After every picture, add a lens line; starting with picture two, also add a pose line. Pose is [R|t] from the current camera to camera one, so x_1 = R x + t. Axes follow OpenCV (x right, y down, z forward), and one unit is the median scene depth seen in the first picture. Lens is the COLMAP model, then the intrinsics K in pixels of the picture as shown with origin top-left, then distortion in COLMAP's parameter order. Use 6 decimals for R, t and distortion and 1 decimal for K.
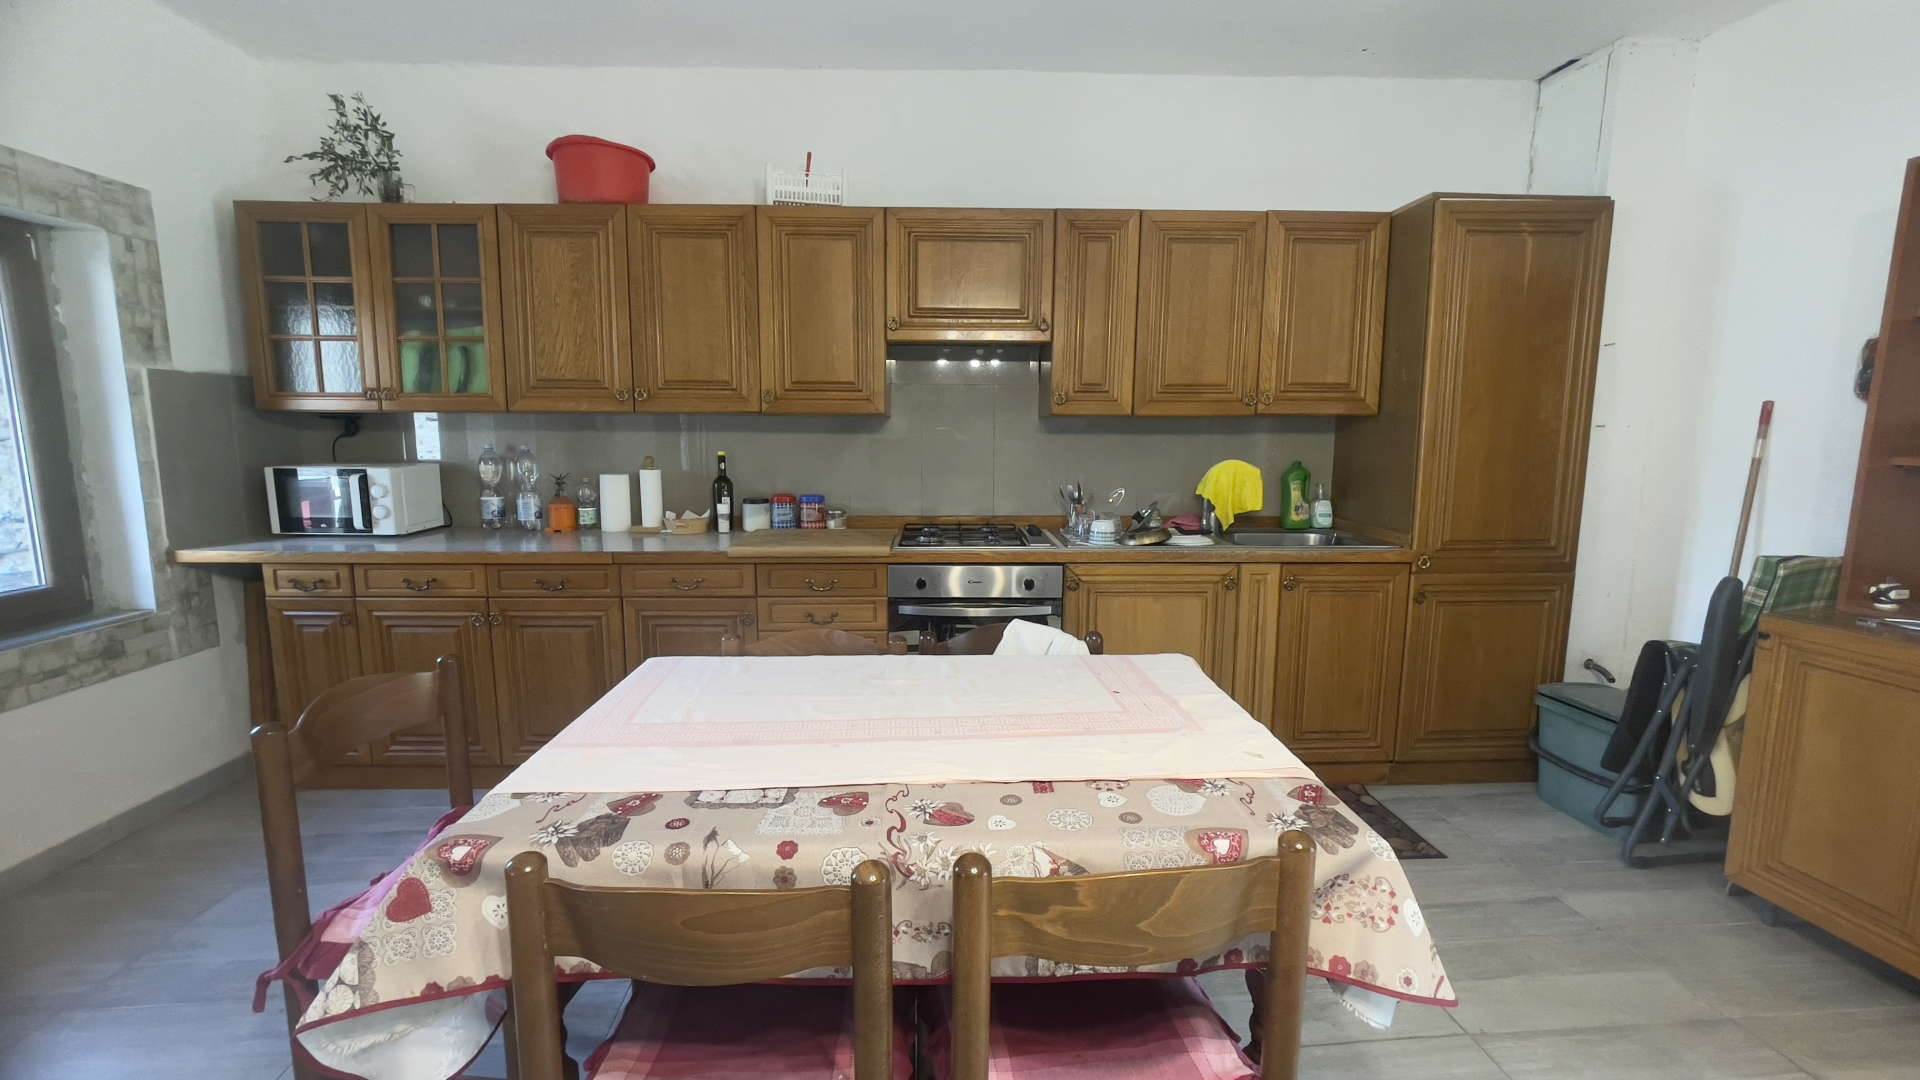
lens RADIAL K [[767.3, 0, 947.8], [0, 767.3, 542.3], [0, 0, 1]] dist [0.000085, 0.000164]
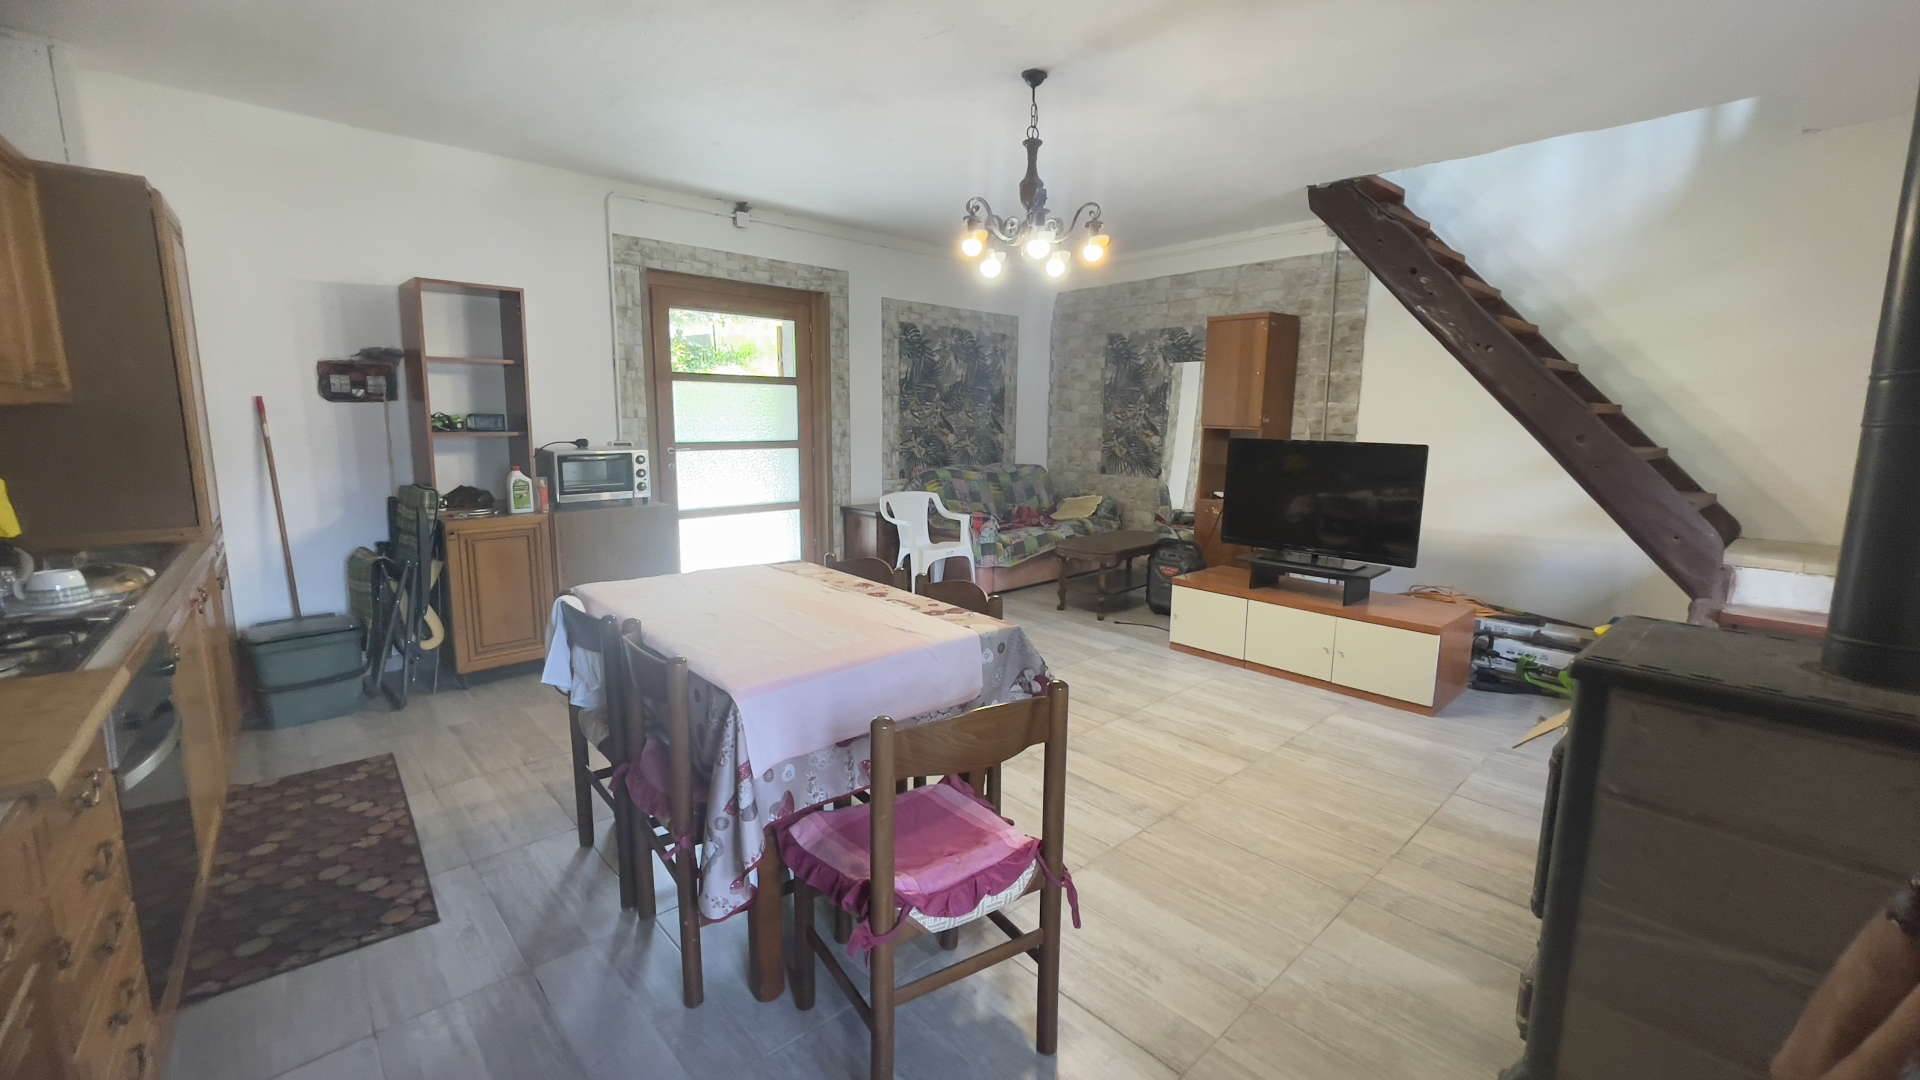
lens RADIAL K [[782.2, 0, 943.3], [0, 782.2, 538.1], [0, 0, 1]] dist [0.014299, -0.018220]
pose [[-0.595707, -0.131356, 0.792388, -0.773694], [0.092883, 0.968652, 0.230405, -0.129573], [-0.797813, 0.210853, -0.564831, 0.826032]]
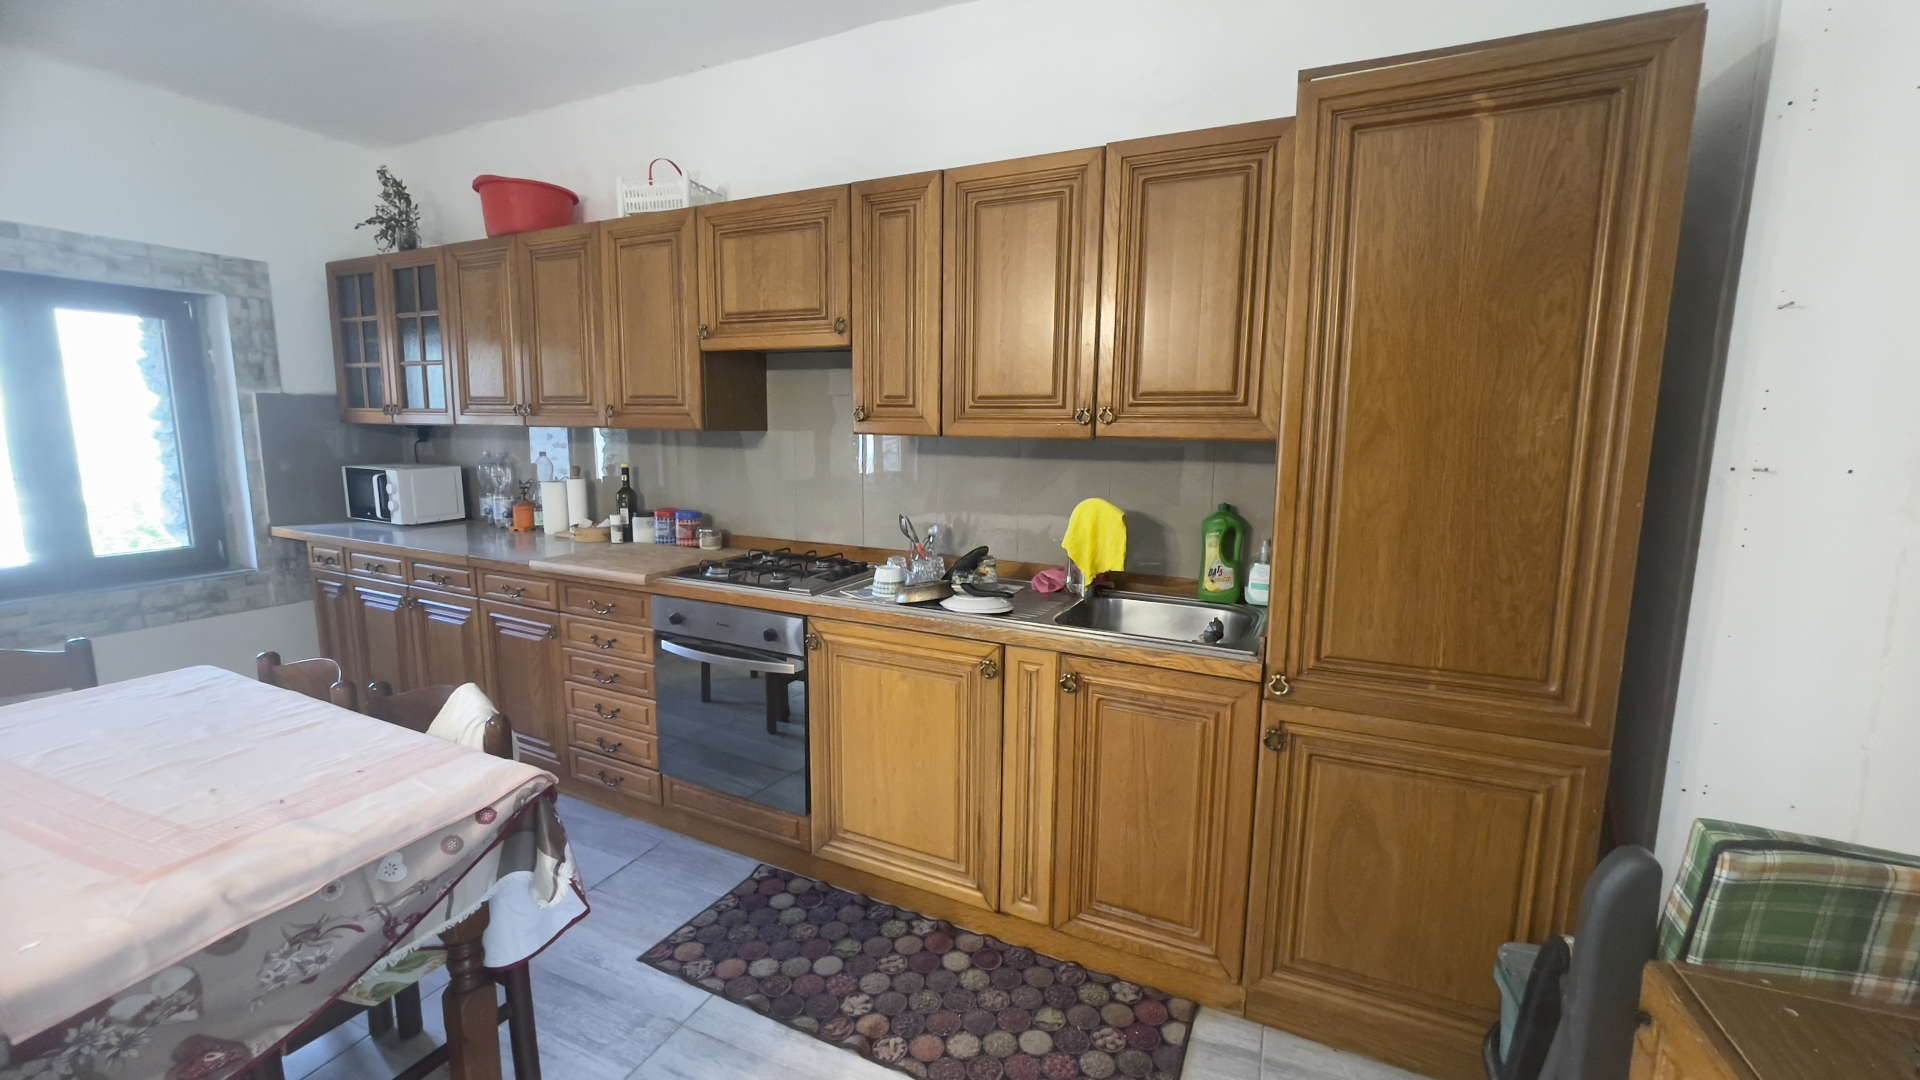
lens RADIAL K [[767.3, 0, 947.8], [0, 767.3, 542.3], [0, 0, 1]] dist [0.000085, 0.000164]
pose [[0.885390, 0.077850, -0.458284, 0.658201], [-0.074972, 0.996885, 0.024500, -0.082527], [0.458764, 0.012666, 0.888468, 0.334615]]
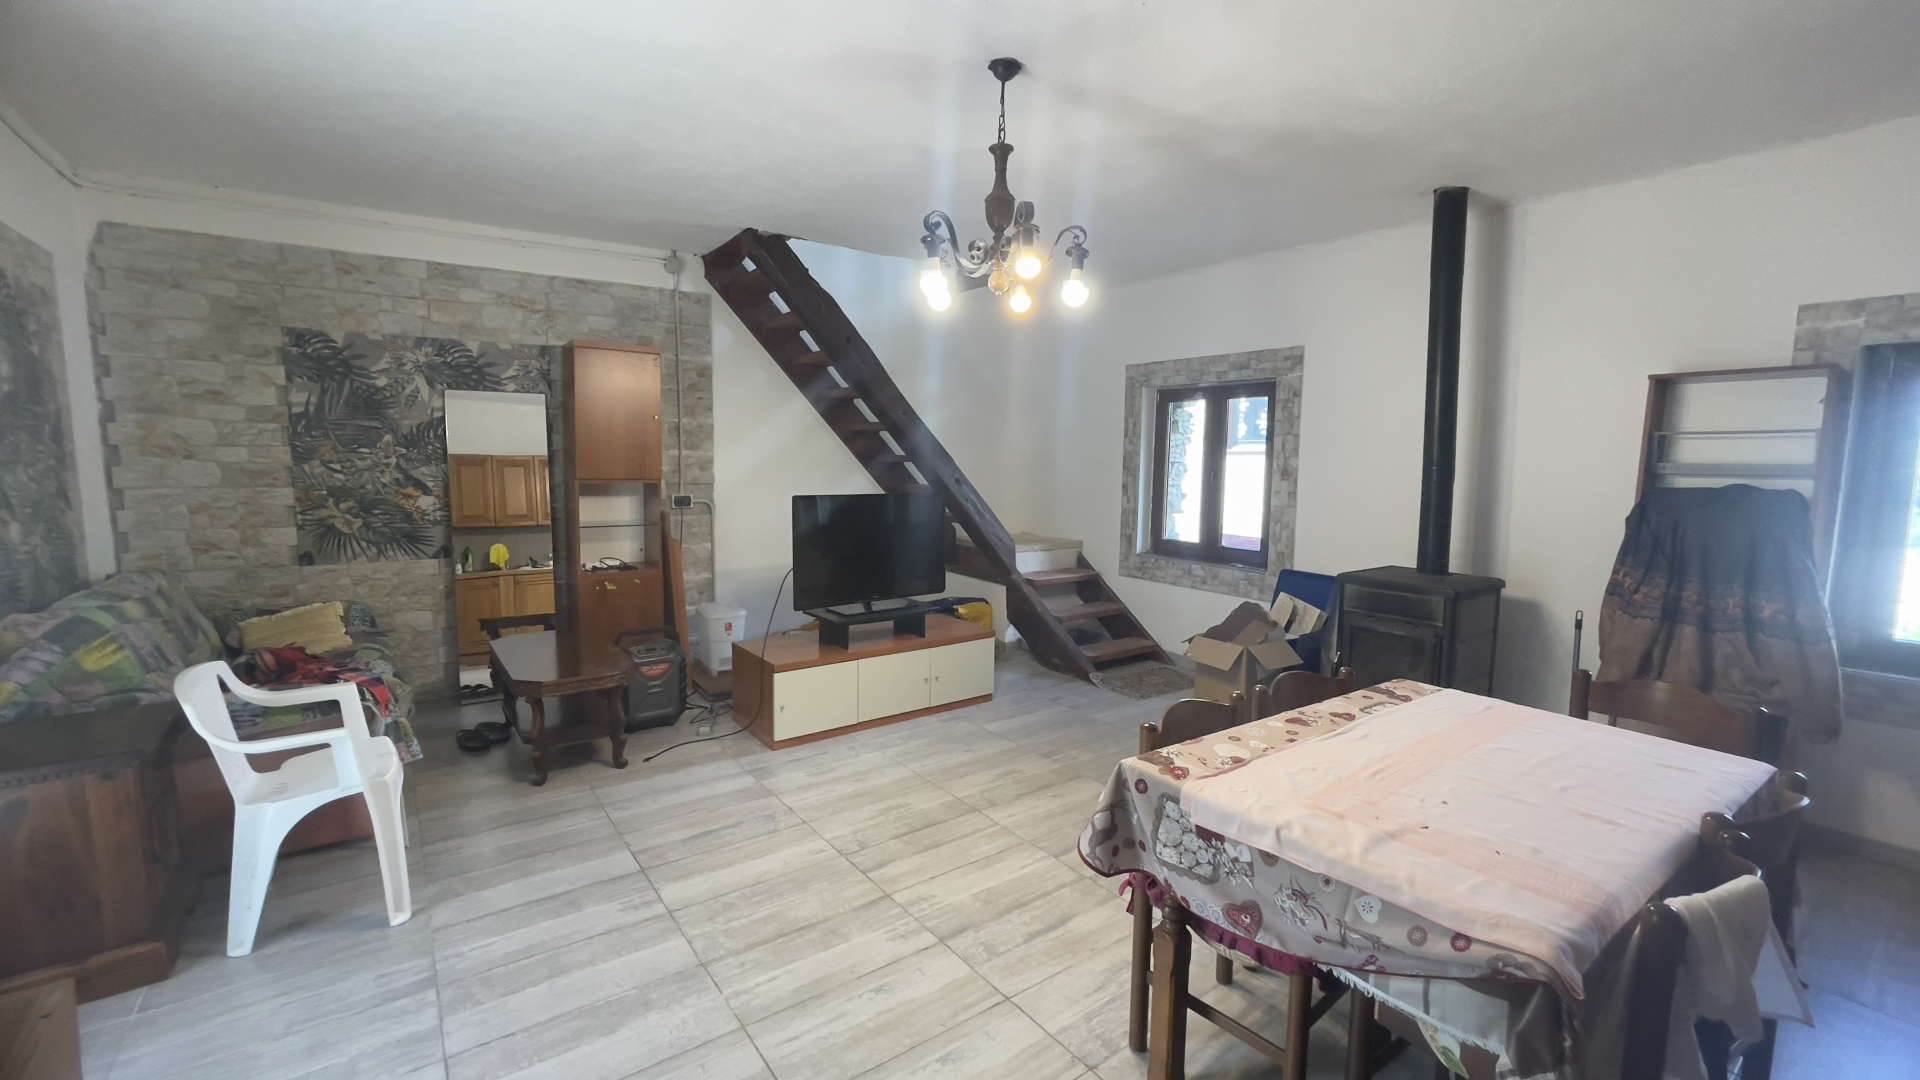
lens RADIAL K [[788.9, 0, 953.7], [0, 788.9, 535.3], [0, 0, 1]] dist [0.005708, -0.018398]
pose [[-0.853819, 0.044931, -0.518627, 0.662931], [-0.080527, 0.972876, 0.216857, -0.175578], [0.514303, 0.226920, -0.827043, 0.788914]]
